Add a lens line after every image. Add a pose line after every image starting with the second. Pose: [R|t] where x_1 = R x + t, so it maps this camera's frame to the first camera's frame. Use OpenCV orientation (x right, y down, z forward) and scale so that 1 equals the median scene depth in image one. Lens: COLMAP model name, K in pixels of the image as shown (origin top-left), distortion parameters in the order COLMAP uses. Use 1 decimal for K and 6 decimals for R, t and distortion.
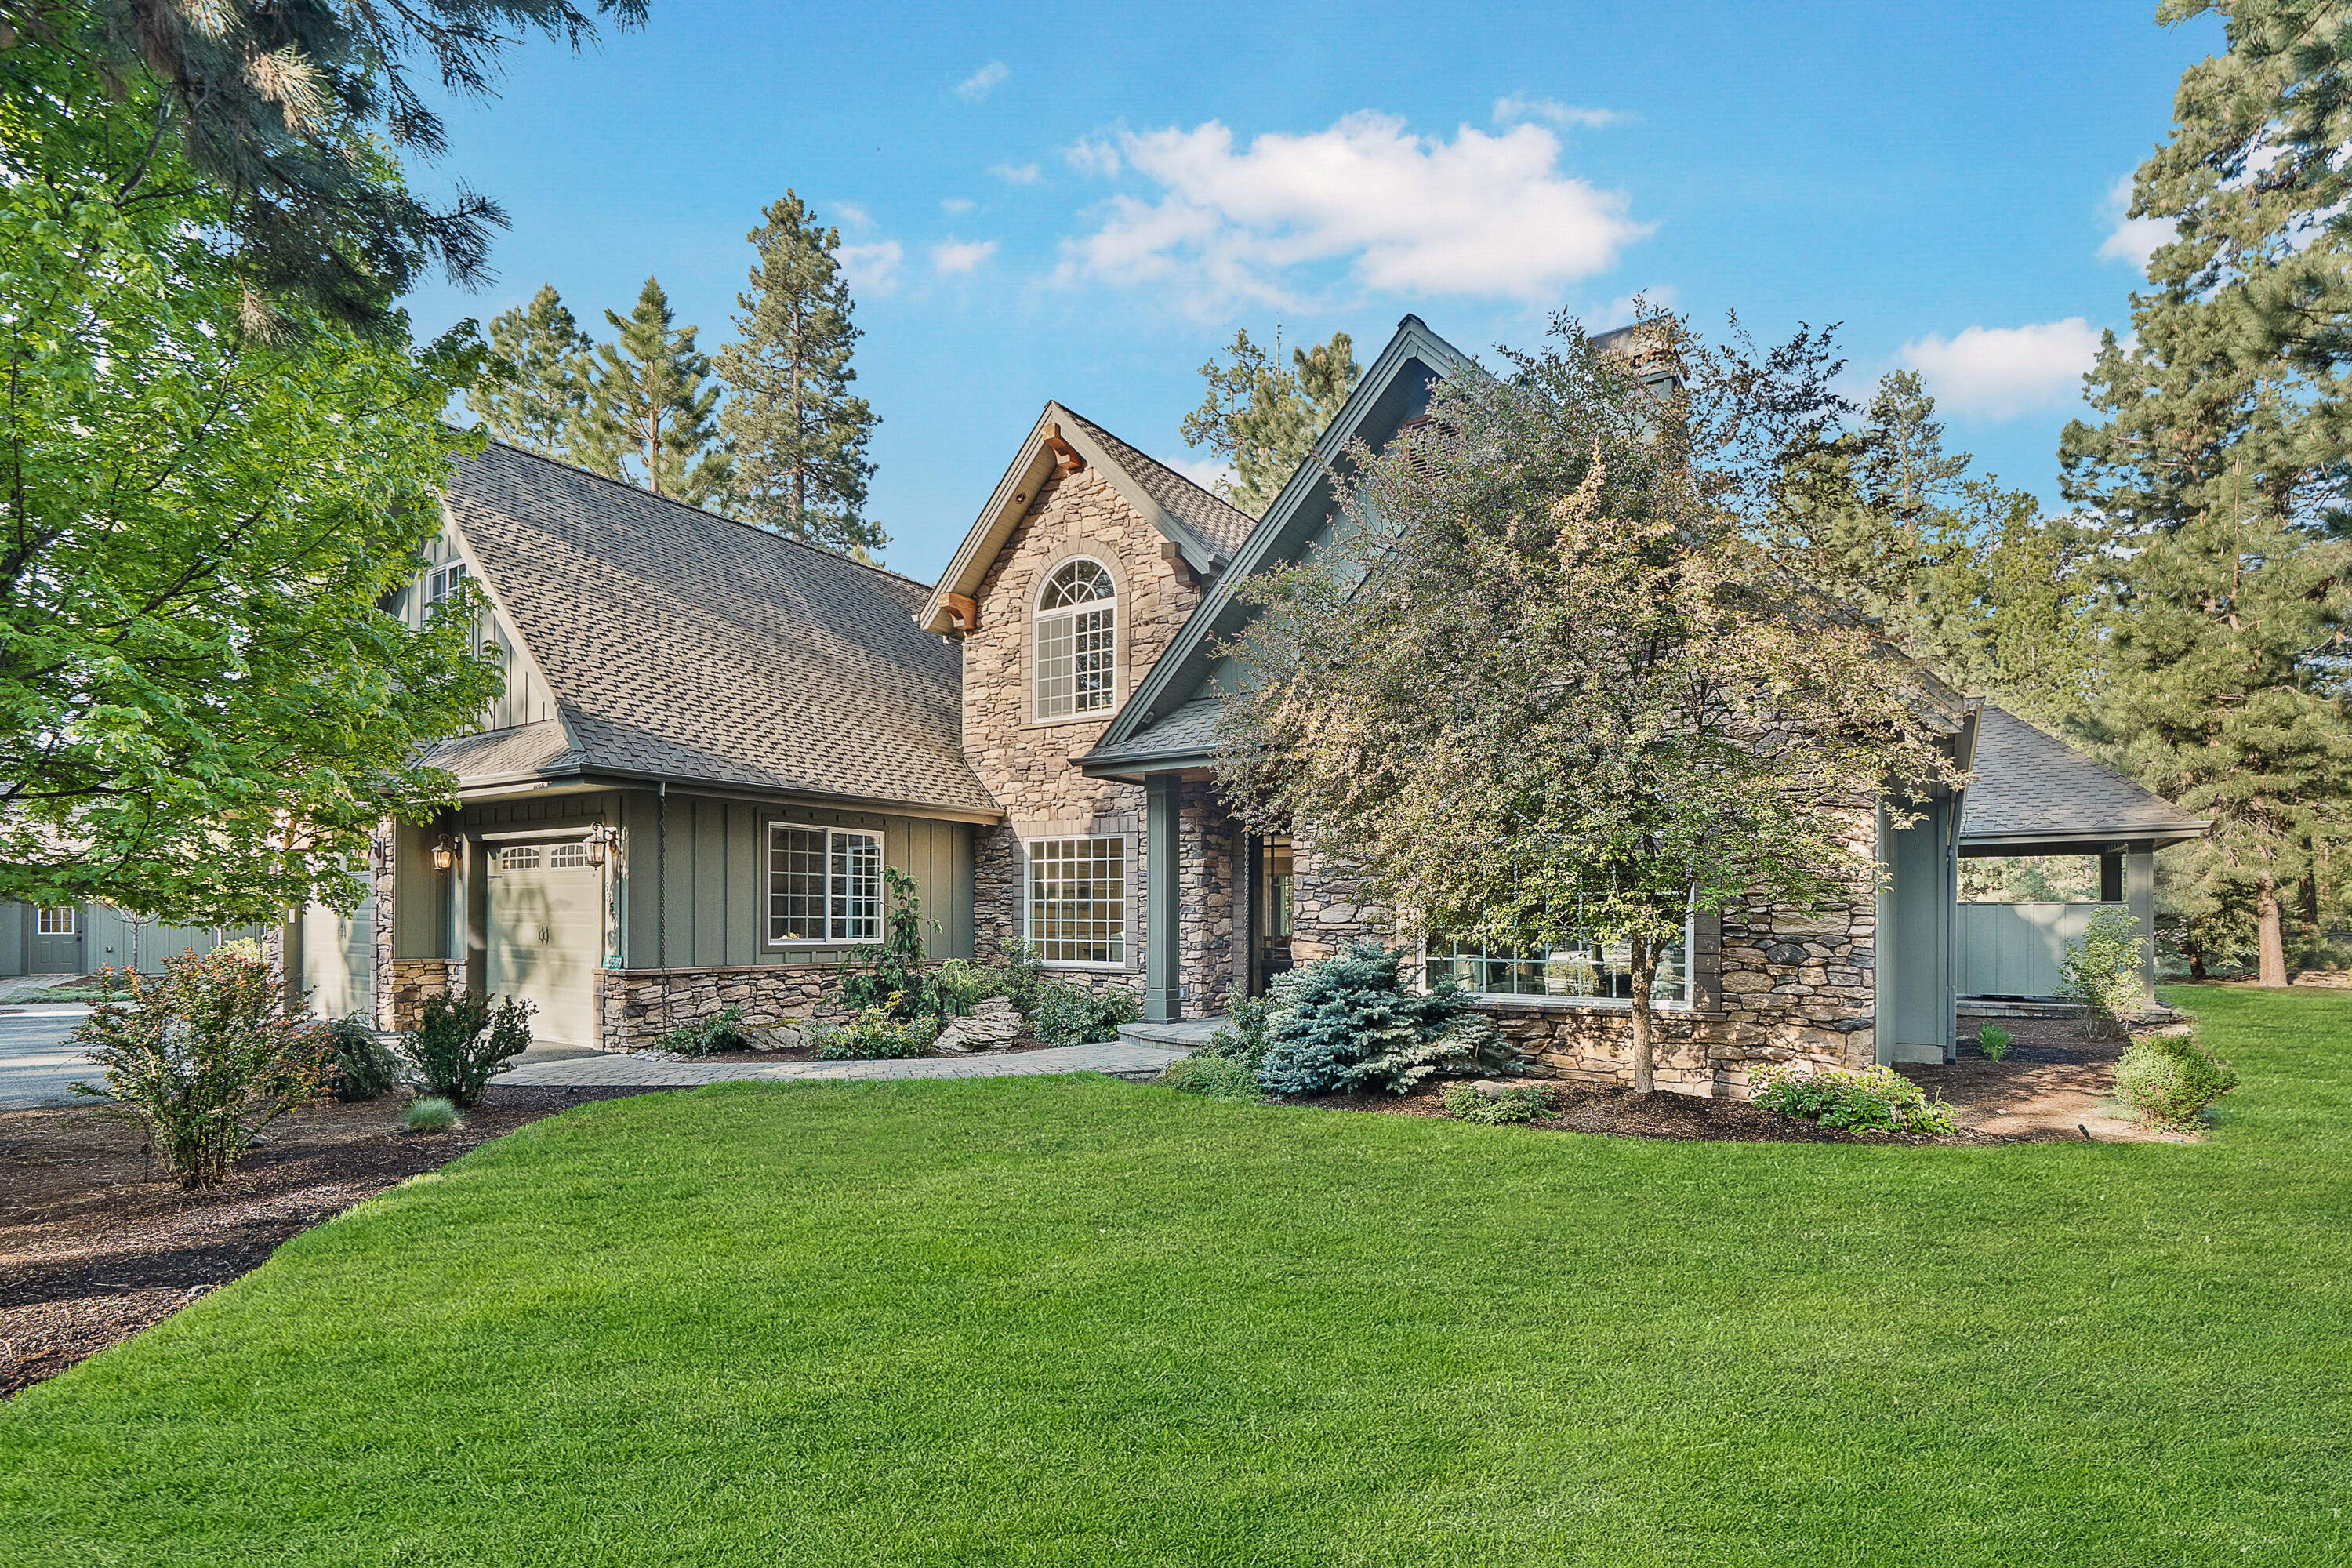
lens RADIAL K [[1088.1, 0, 1147.9], [0, 1088.1, 831.2], [0, 0, 1]] dist [-0.001311, -0.000061]
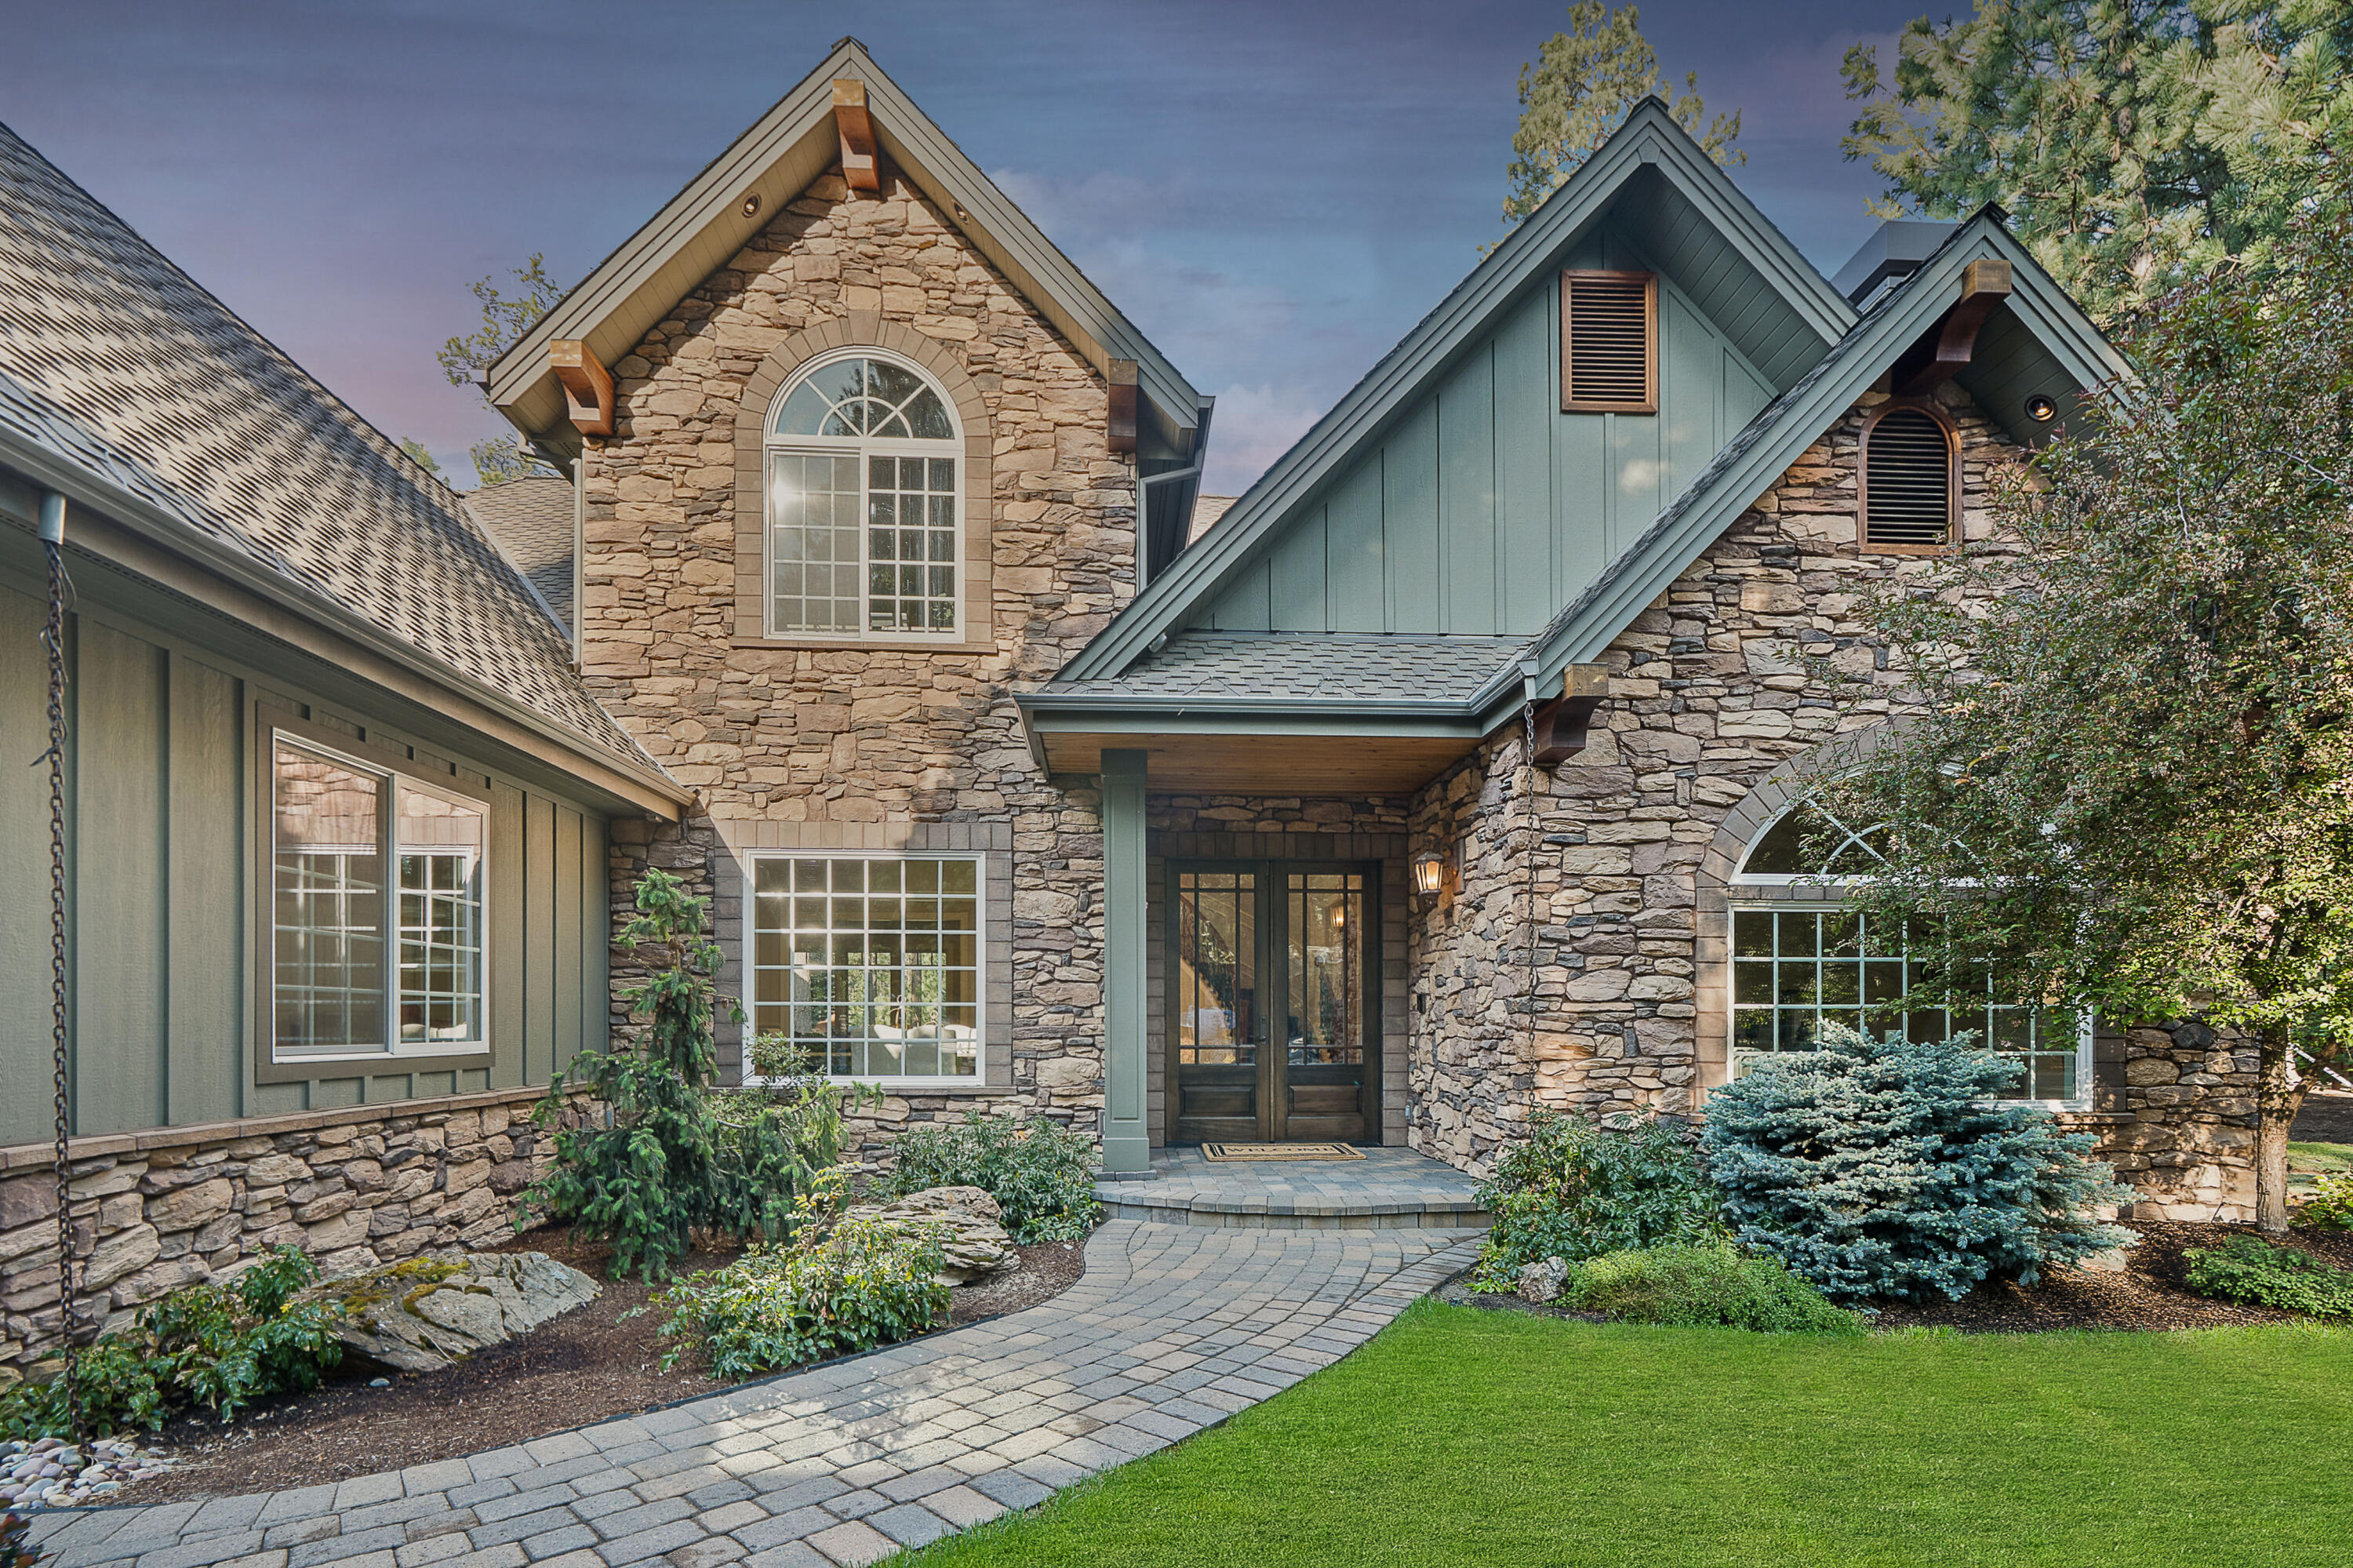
lens RADIAL K [[1140.1, 0, 1176.1], [0, 1140.1, 963.3], [0, 0, 1]] dist [-0.001388, 0.000002]
pose [[0.788195, 0.024937, 0.614920, -0.299245], [-0.046493, 0.998736, 0.019093, 0.042740], [-0.613666, -0.043638, 0.788359, 0.442081]]
